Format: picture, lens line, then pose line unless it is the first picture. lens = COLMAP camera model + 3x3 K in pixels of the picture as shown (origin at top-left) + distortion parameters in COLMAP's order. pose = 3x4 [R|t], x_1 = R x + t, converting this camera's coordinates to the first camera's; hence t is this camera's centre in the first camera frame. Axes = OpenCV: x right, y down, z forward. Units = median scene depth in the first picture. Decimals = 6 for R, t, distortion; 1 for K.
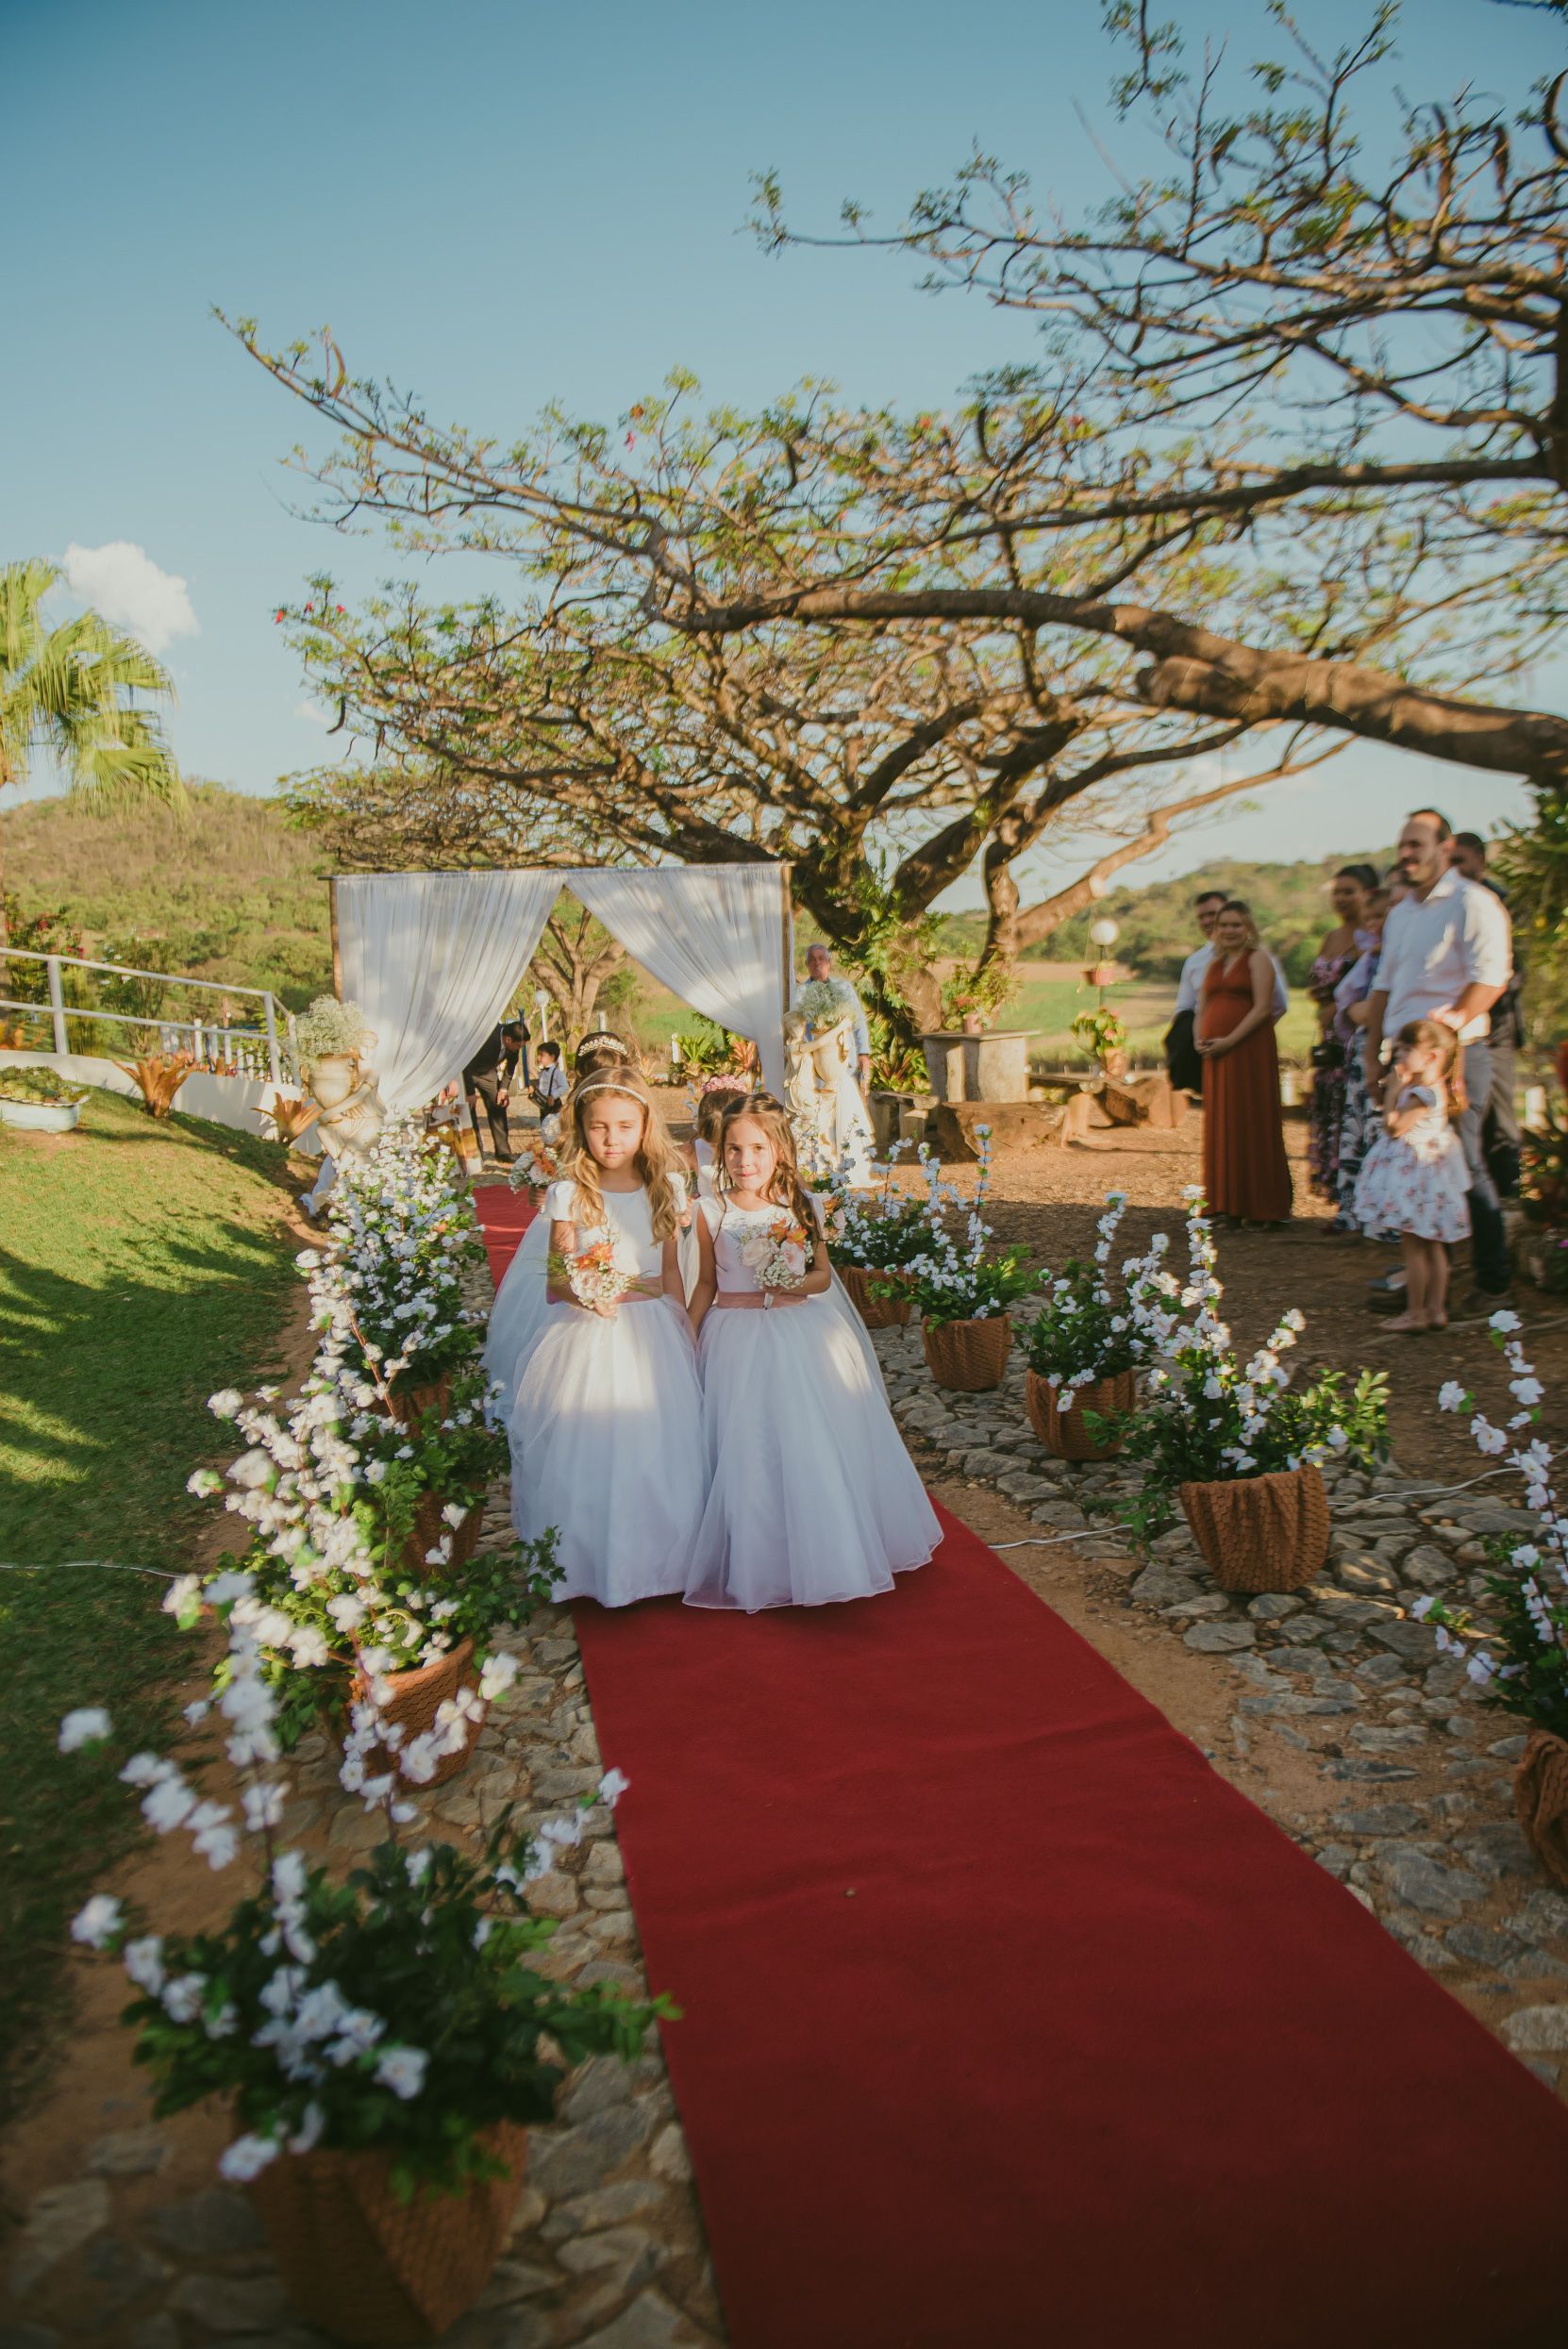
lens RADIAL K [[1599.9, 0, 832.2], [0, 1599.9, 1191.4], [0, 0, 1]] dist [-0.041850, -0.007579]
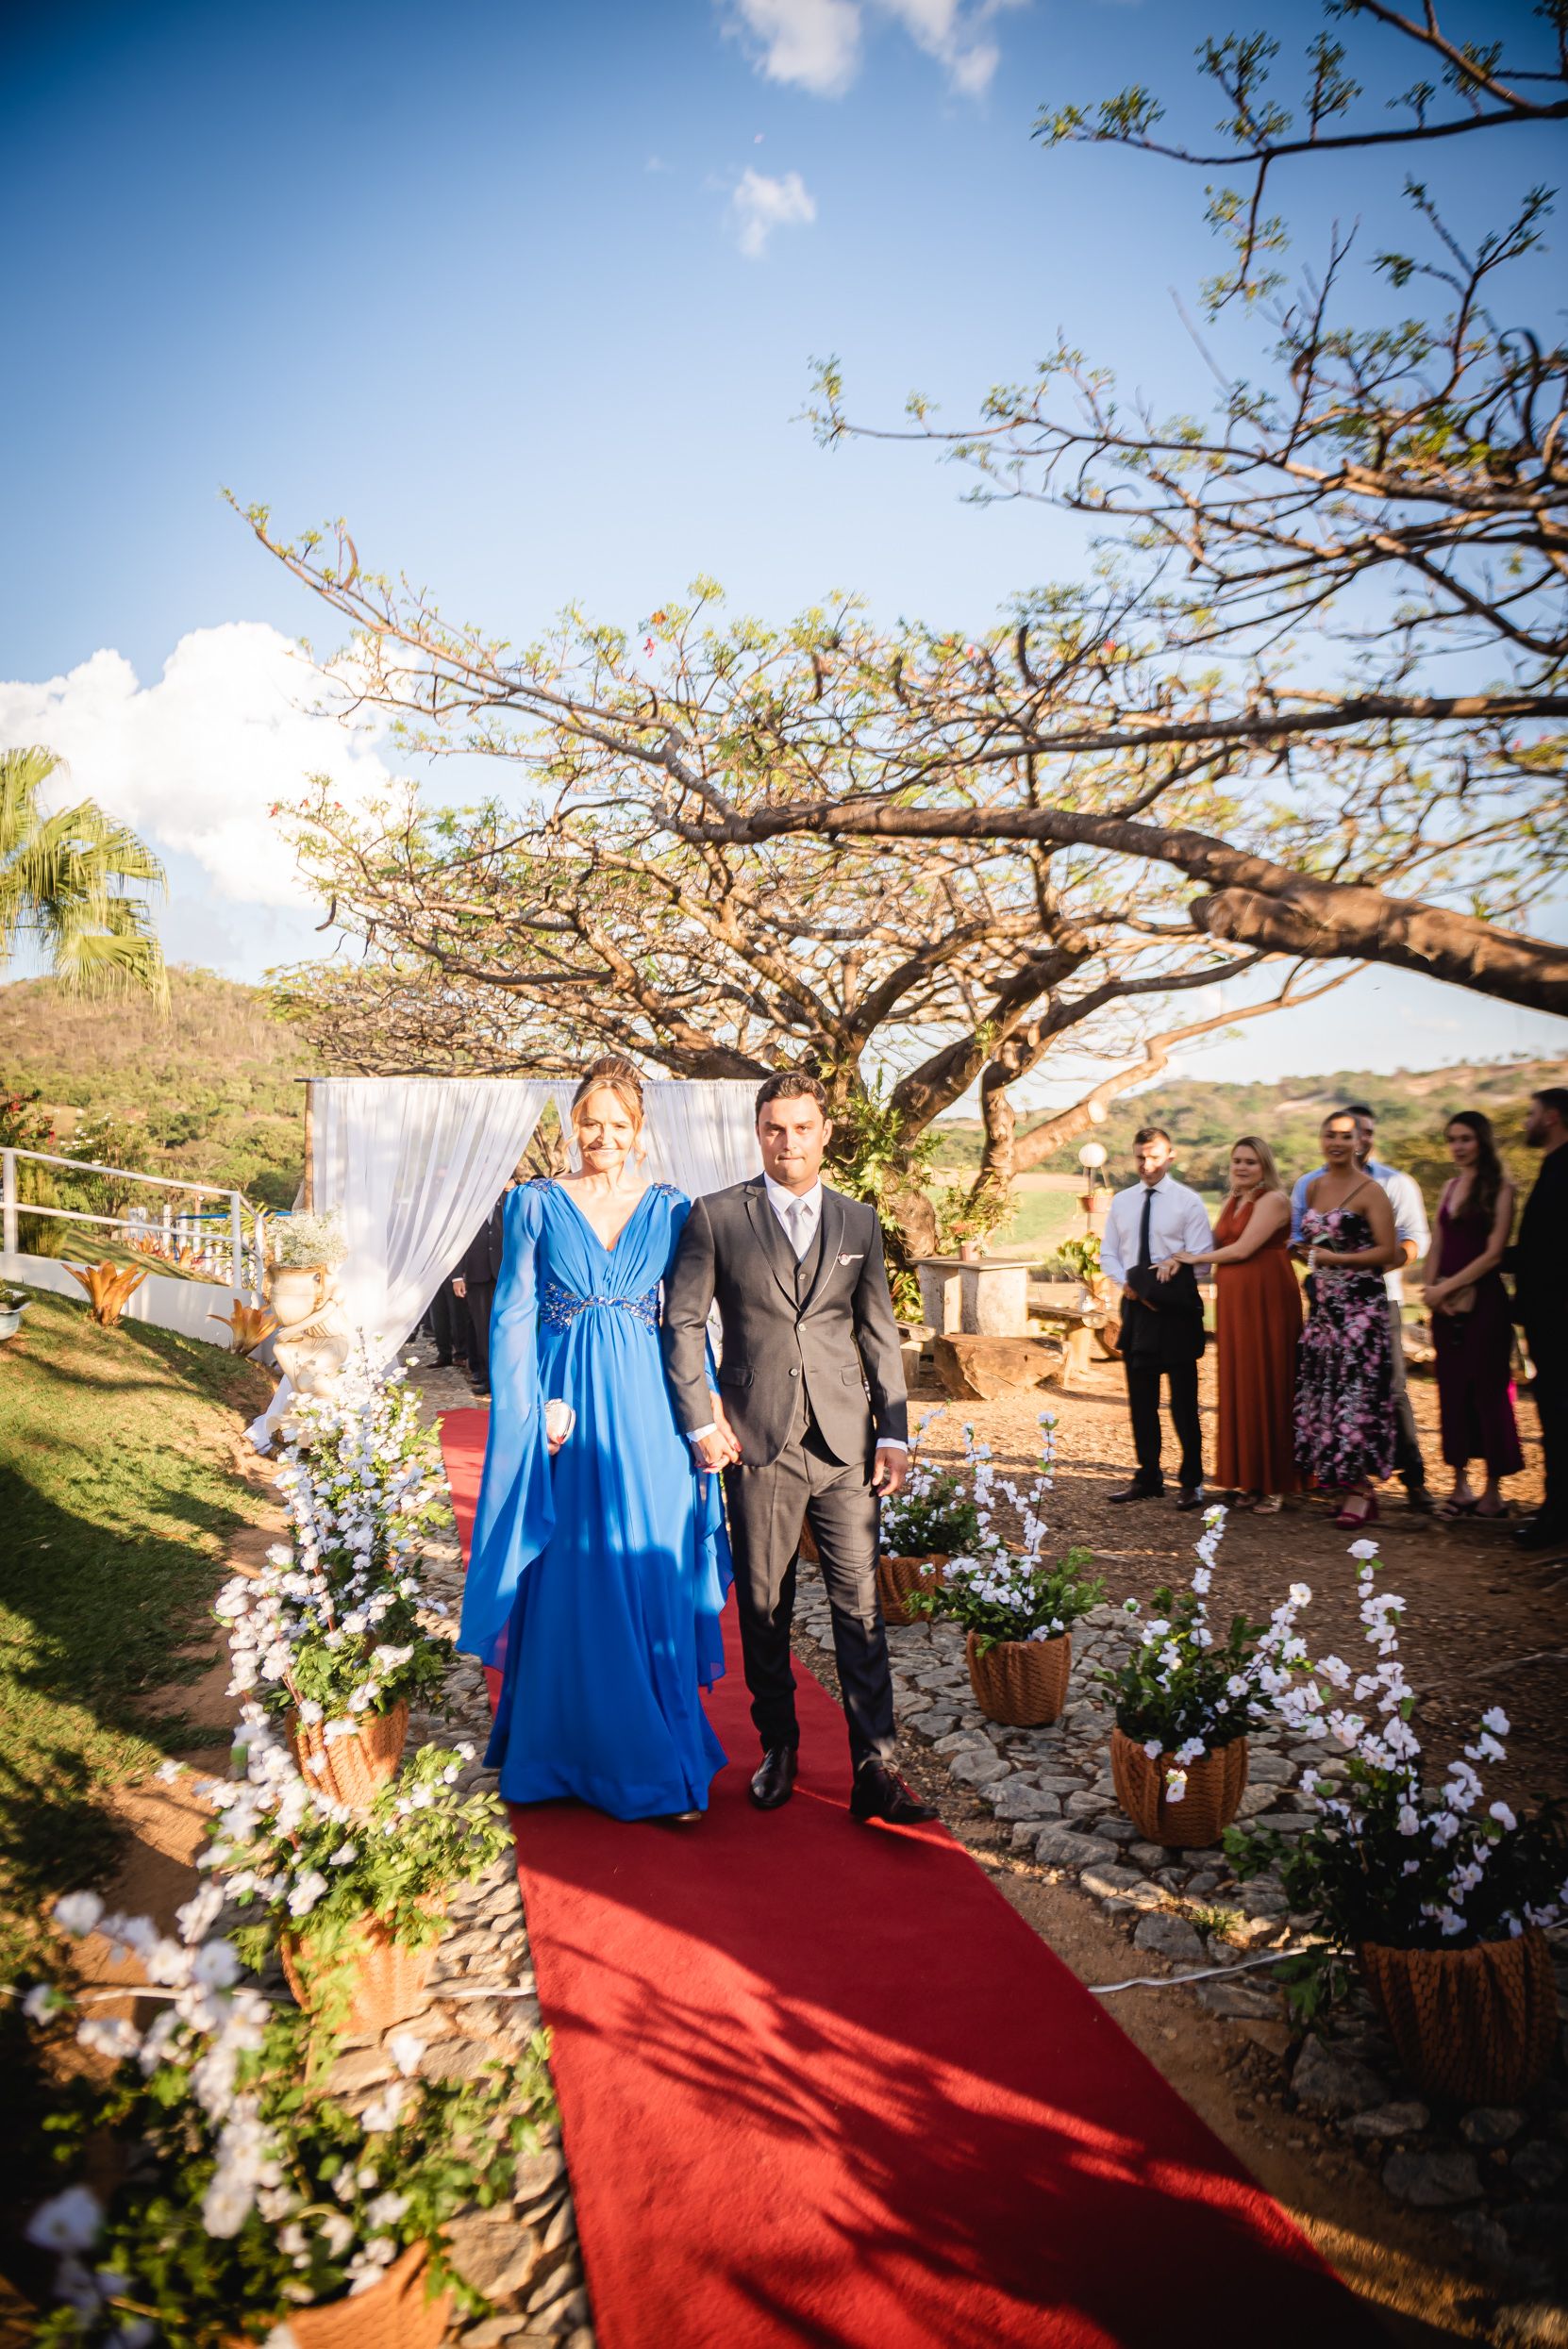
lens RADIAL K [[1599.9, 0, 825.5], [0, 1599.9, 1188.4], [0, 0, 1]] dist [-0.041850, -0.007579]
pose [[0.999348, 0.033548, 0.013372, -0.022919], [-0.031541, 0.991101, -0.129318, -0.026558], [-0.017591, 0.128812, 0.991513, 0.081545]]
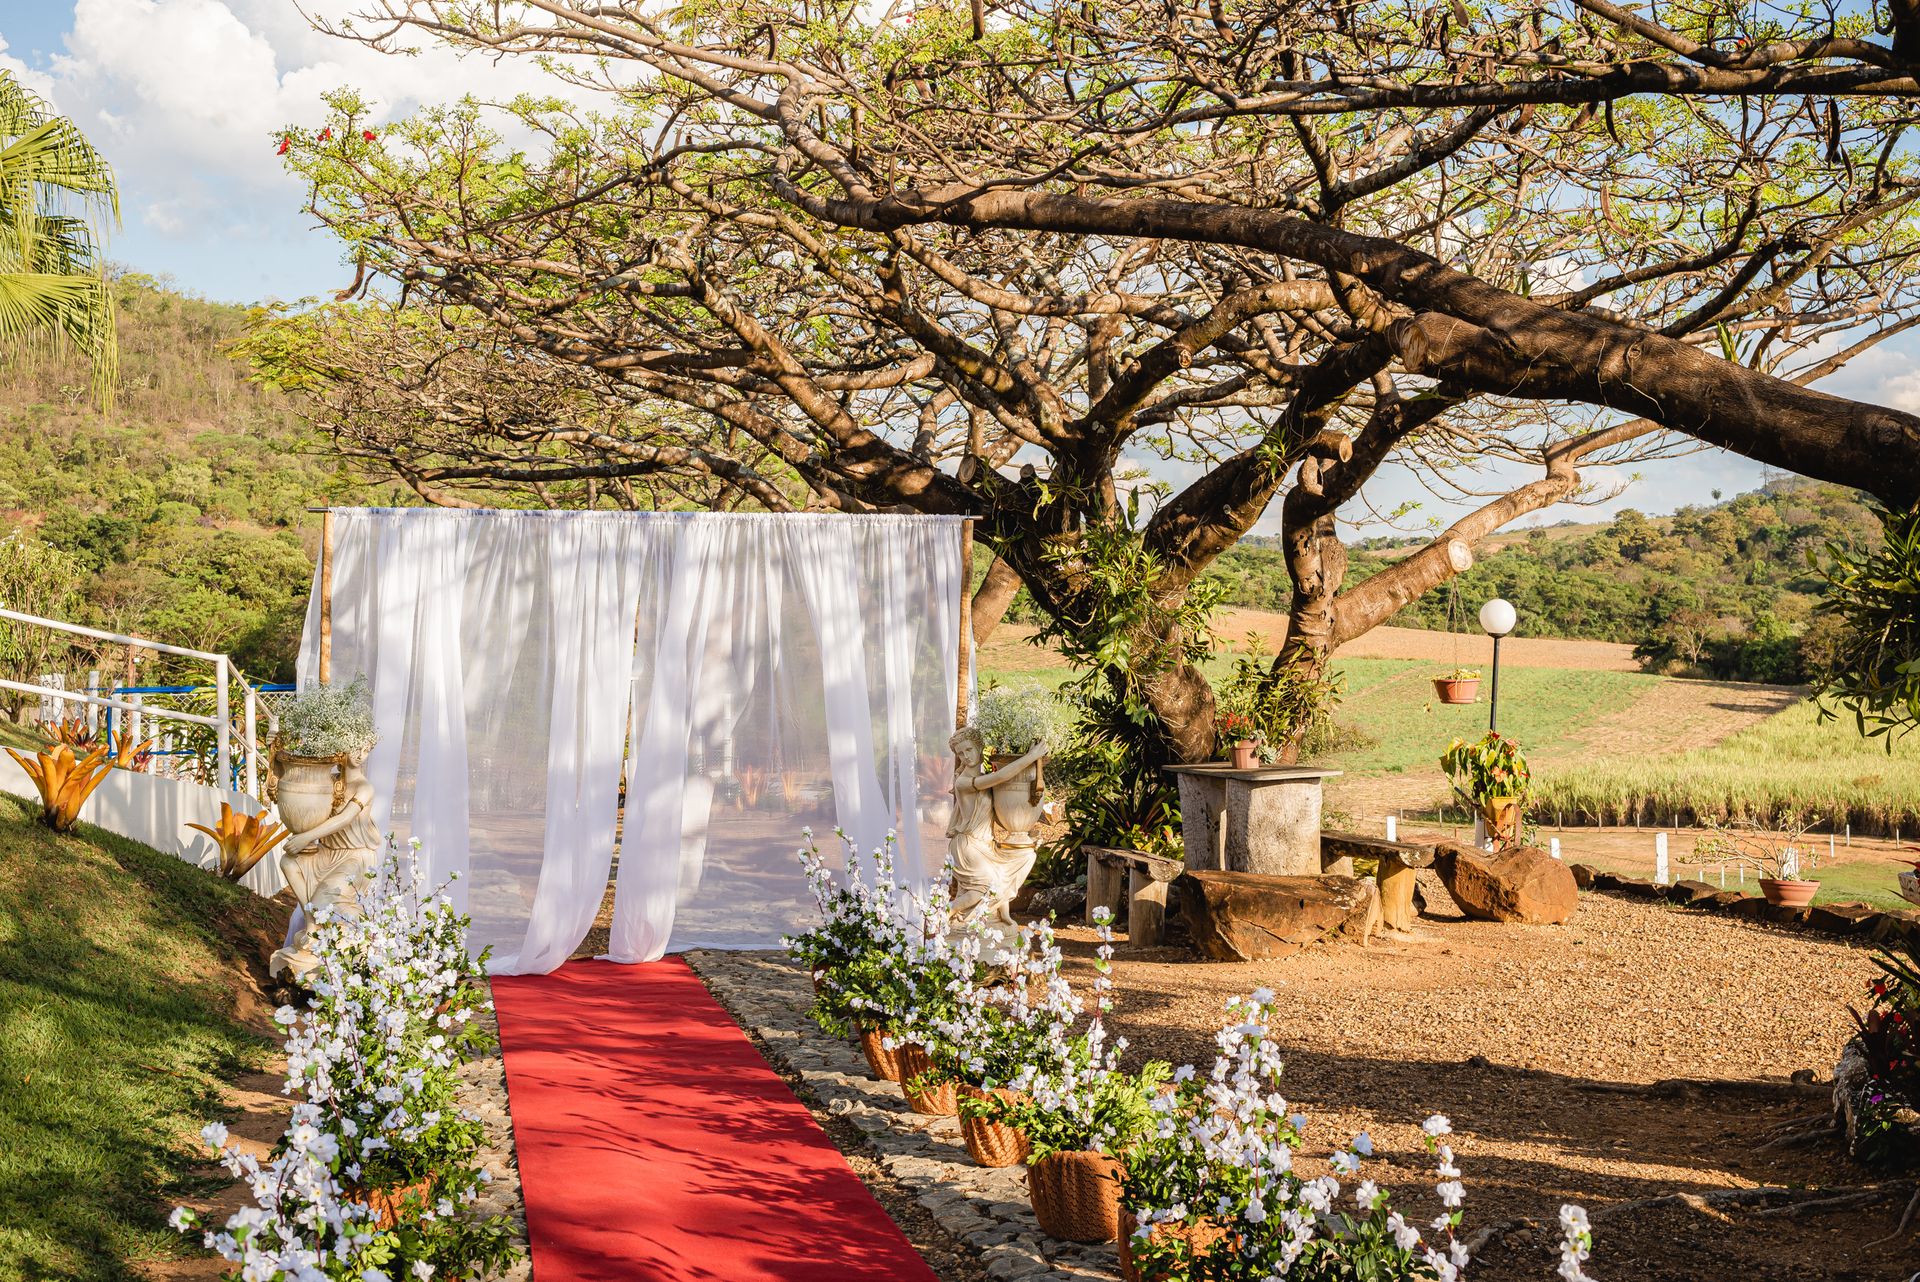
lens RADIAL K [[2677.4, 0, 946.9], [0, 2677.4, 694.6], [0, 0, 1]] dist [-0.083689, 0.000000]
pose [[0.996799, 0.048108, -0.063860, 0.055339], [-0.055069, 0.992165, -0.112141, 0.004368], [0.057965, 0.115299, 0.991638, -0.208261]]
